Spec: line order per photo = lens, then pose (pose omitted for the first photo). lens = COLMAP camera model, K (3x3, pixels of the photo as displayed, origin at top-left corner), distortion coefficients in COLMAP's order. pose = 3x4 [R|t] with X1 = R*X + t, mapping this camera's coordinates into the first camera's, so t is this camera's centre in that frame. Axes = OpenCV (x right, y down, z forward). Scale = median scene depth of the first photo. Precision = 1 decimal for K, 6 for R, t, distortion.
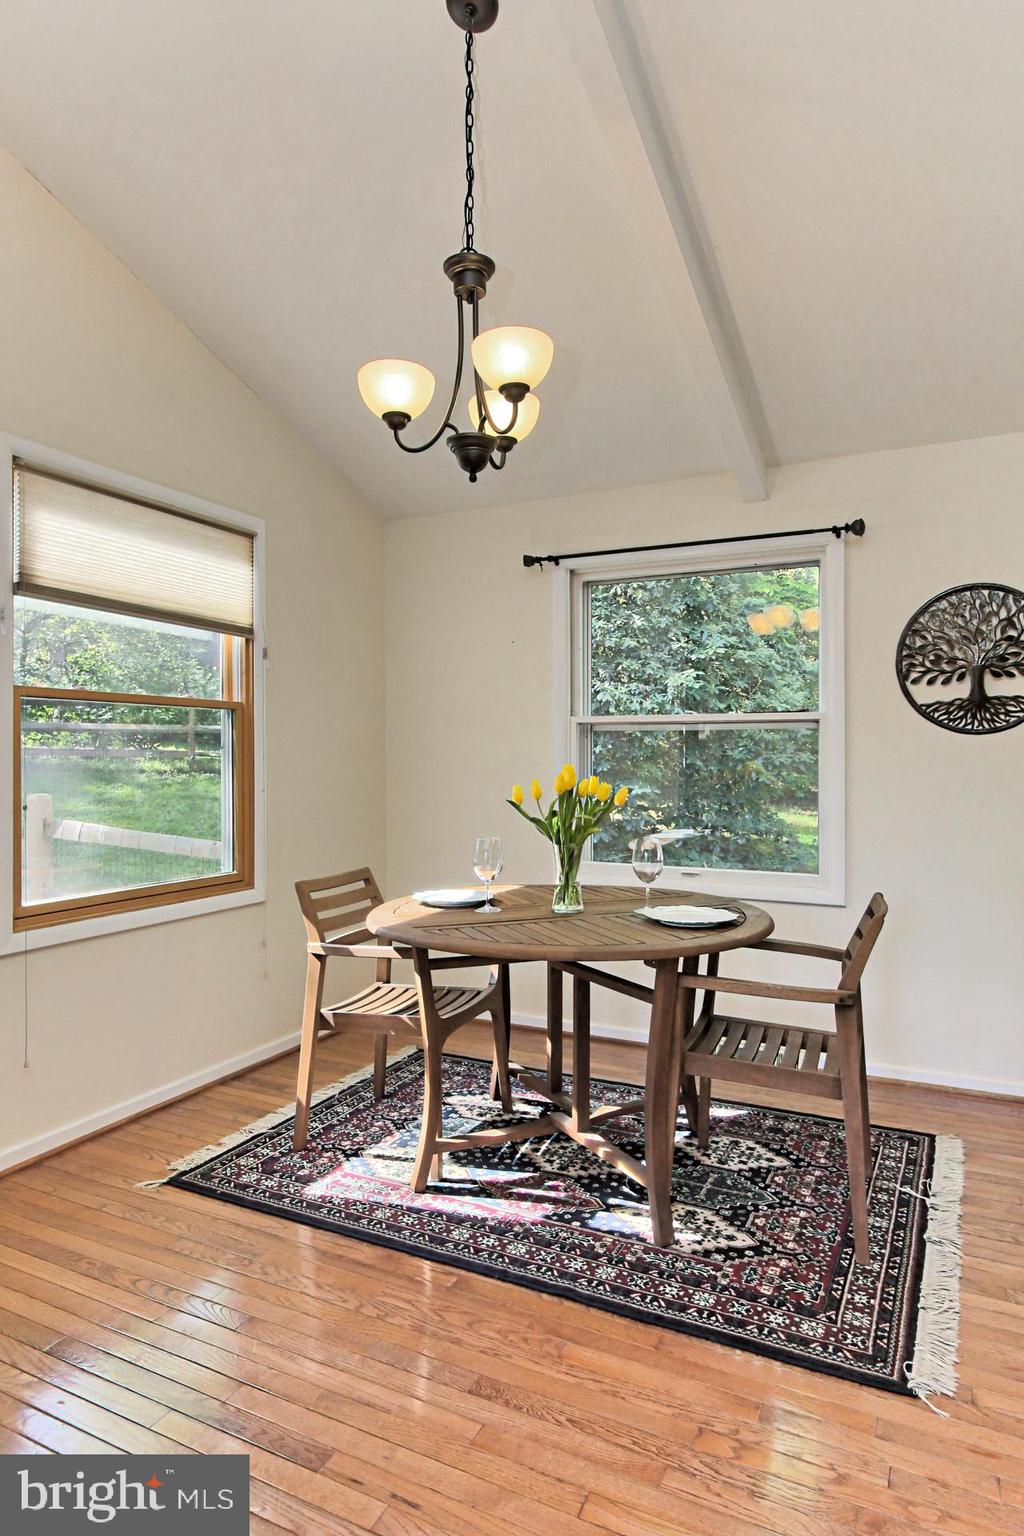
lens RADIAL K [[844.6, 0, 512.0], [0, 844.6, 768.0], [0, 0, 1]] dist [-0.011866, -0.000336]
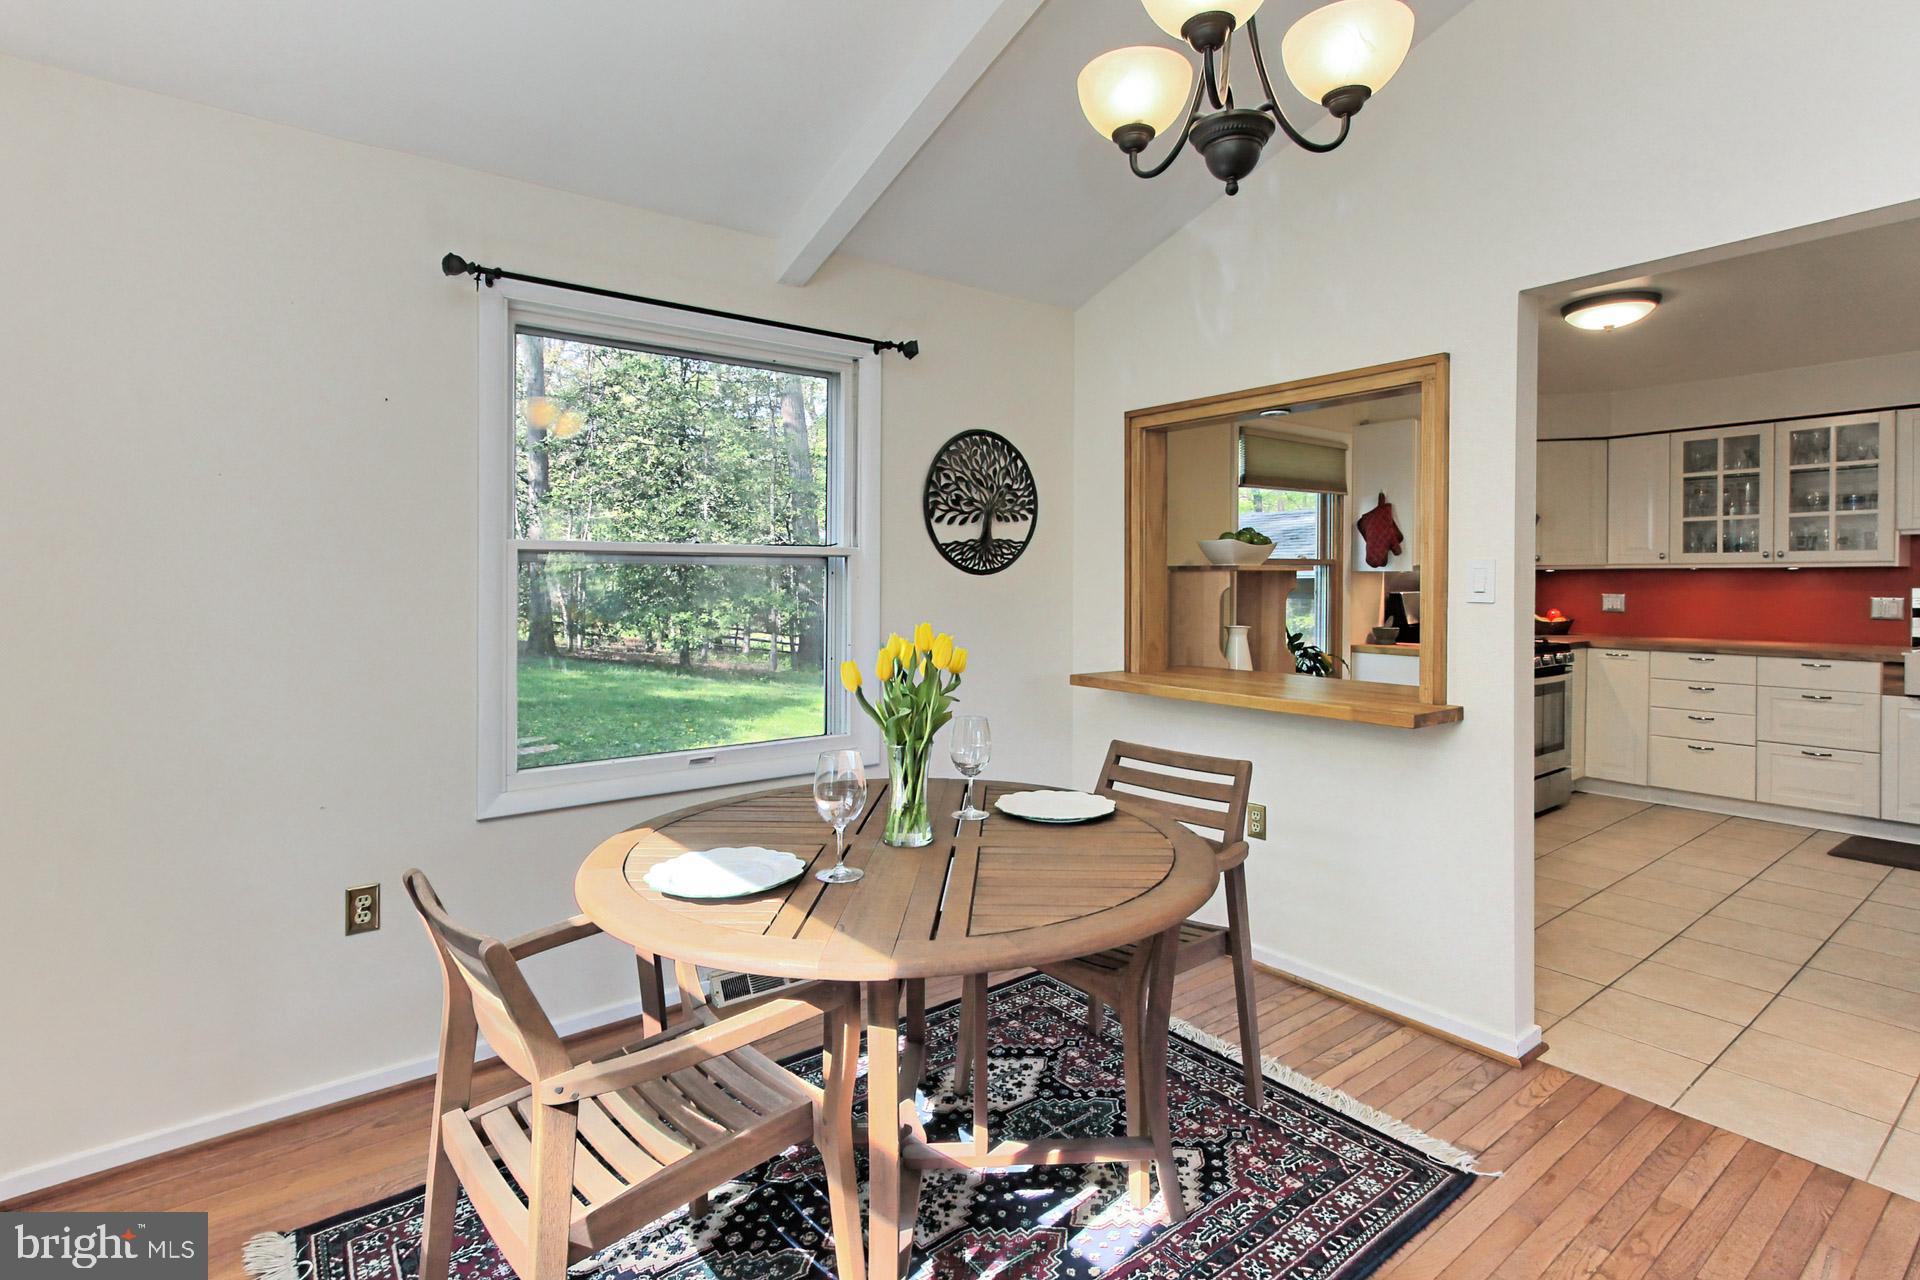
lens RADIAL K [[894.5, 0, 933.7], [0, 894.5, 596.4], [0, 0, 1]] dist [-0.001677, -0.000732]
pose [[0.470690, -0.019730, 0.882078, -0.548137], [0.017987, 0.999757, 0.012764, -0.034452], [-0.882115, 0.009858, 0.470930, 0.648388]]
